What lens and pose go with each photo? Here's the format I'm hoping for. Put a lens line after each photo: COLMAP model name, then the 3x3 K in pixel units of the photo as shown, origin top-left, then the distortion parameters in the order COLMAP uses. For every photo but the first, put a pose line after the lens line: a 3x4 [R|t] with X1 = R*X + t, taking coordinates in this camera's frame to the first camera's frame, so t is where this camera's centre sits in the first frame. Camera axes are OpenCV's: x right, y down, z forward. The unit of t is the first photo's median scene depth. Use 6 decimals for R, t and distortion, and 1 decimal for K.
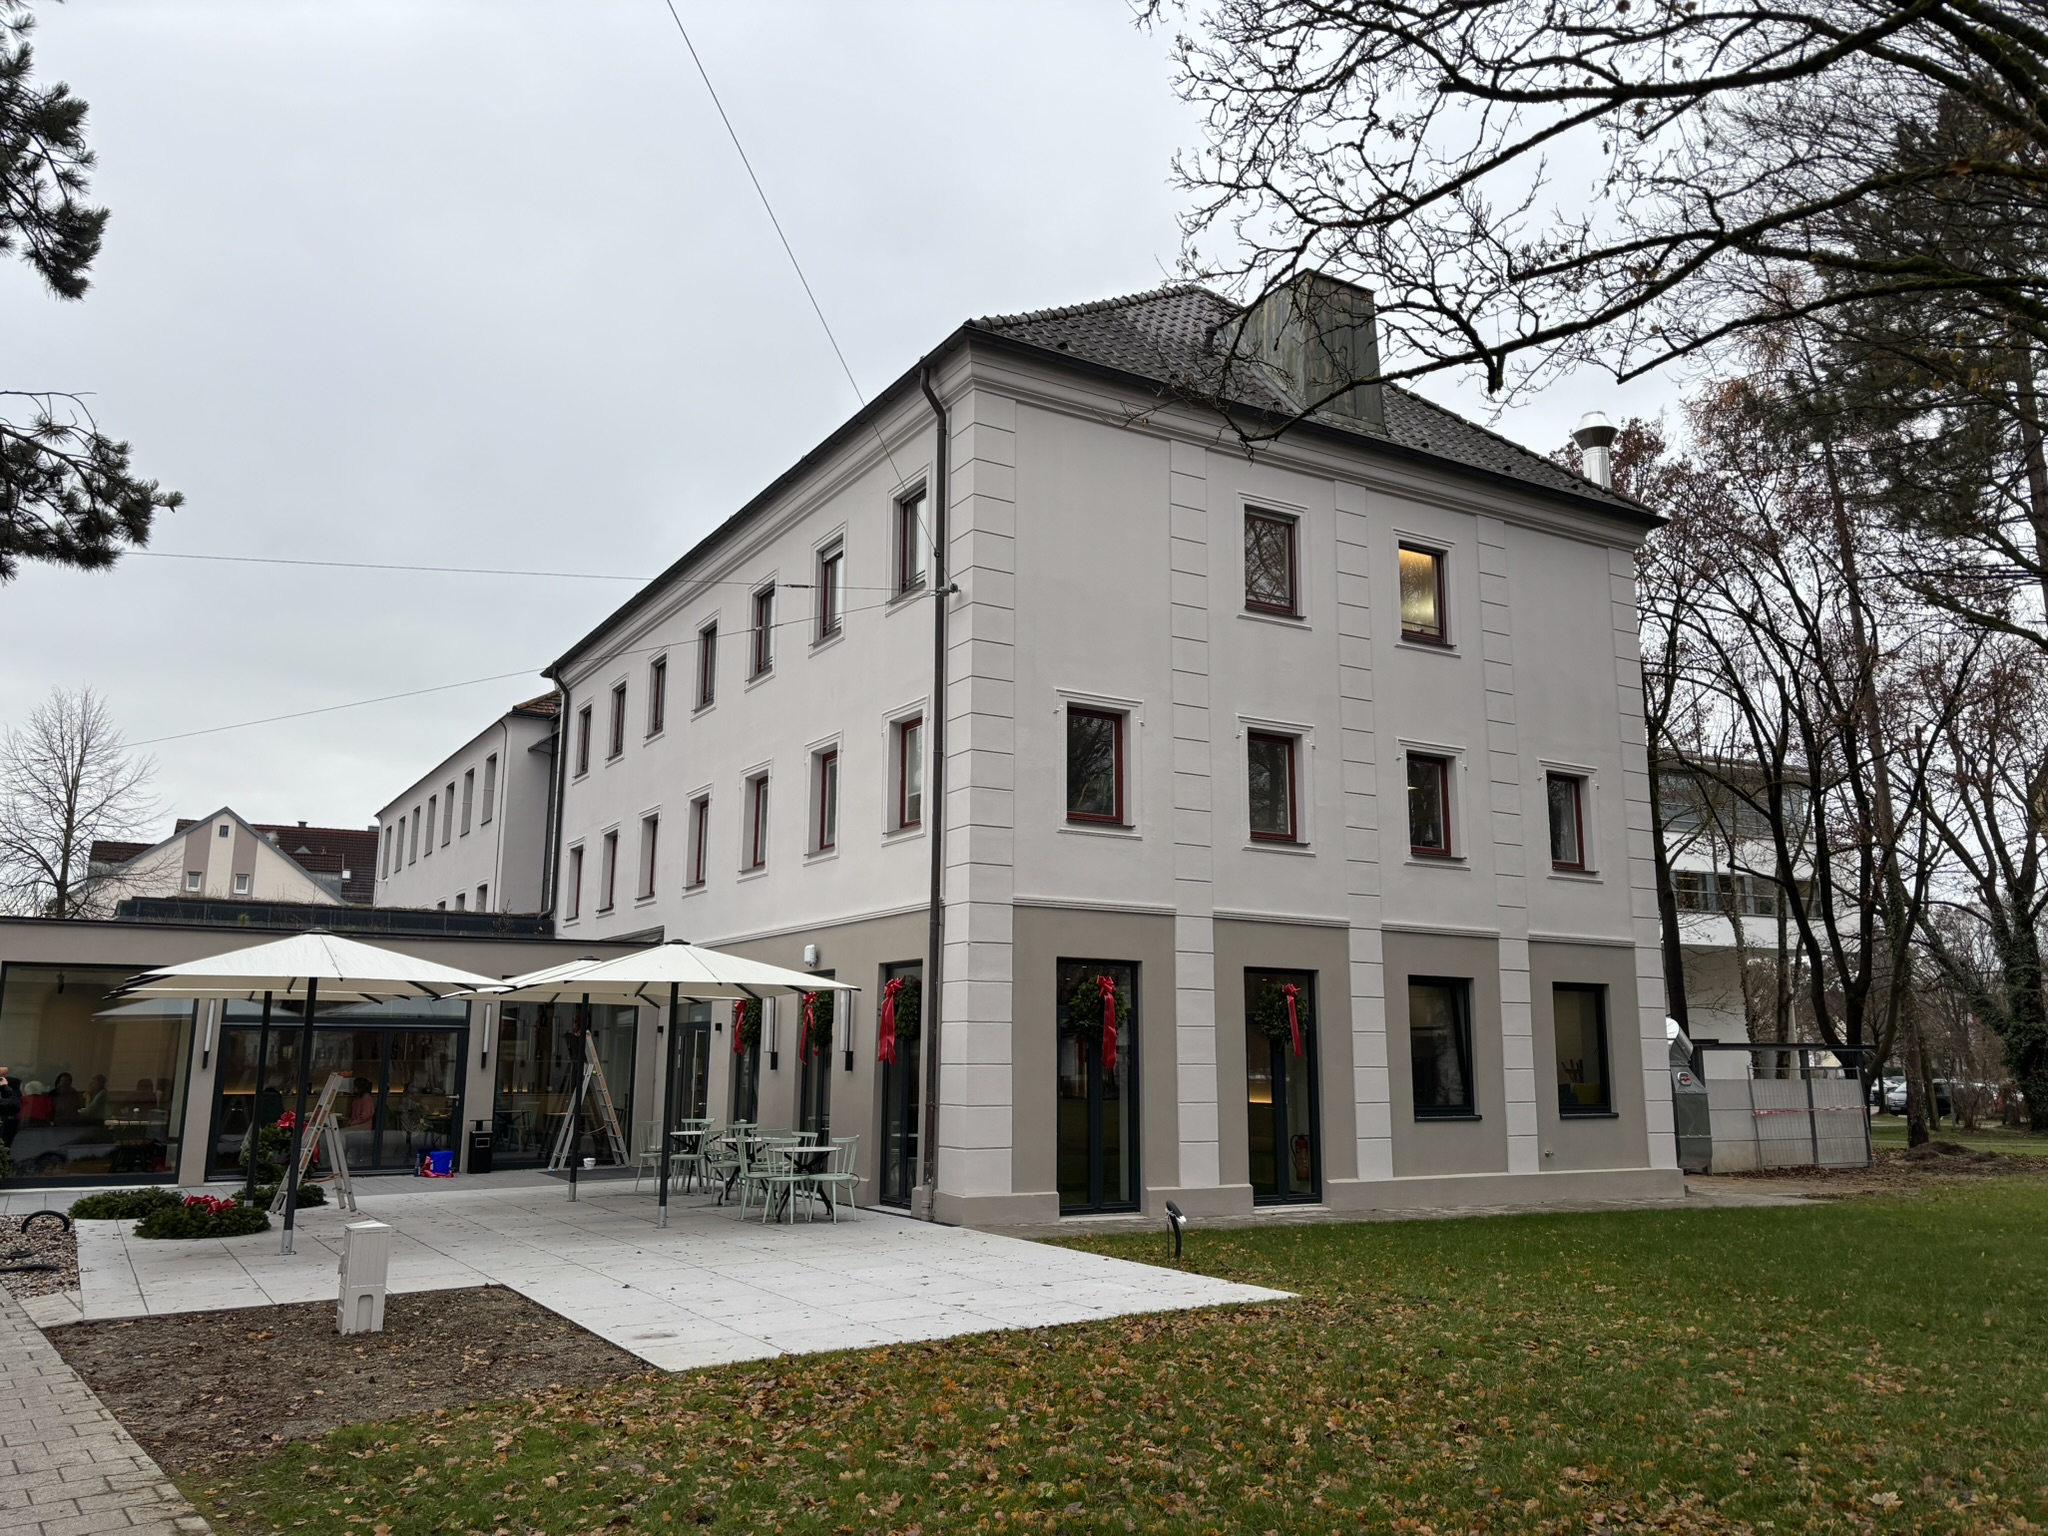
lens RADIAL K [[1551.7, 0, 1005.6], [0, 1551.7, 824.1], [0, 0, 1]] dist [0.000615, -0.000909]
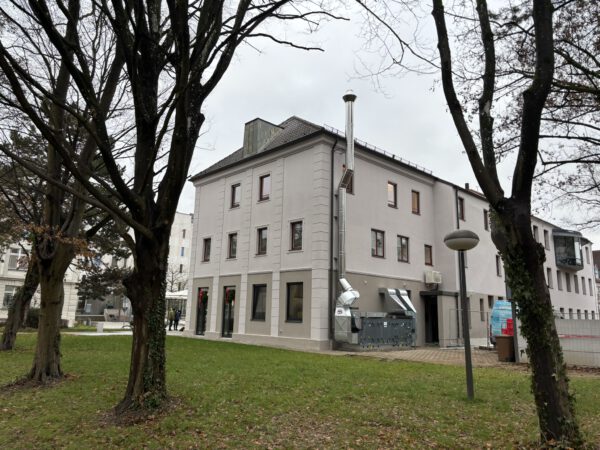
lens RADIAL K [[454.6, 0, 299.9], [0, 454.6, 222.8], [0, 0, 1]] dist [0.000615, -0.000909]
pose [[0.227647, -0.186282, -0.955759, 1.418323], [0.140244, 0.977569, -0.157129, 0.139608], [0.963591, -0.098270, 0.248666, 0.814846]]
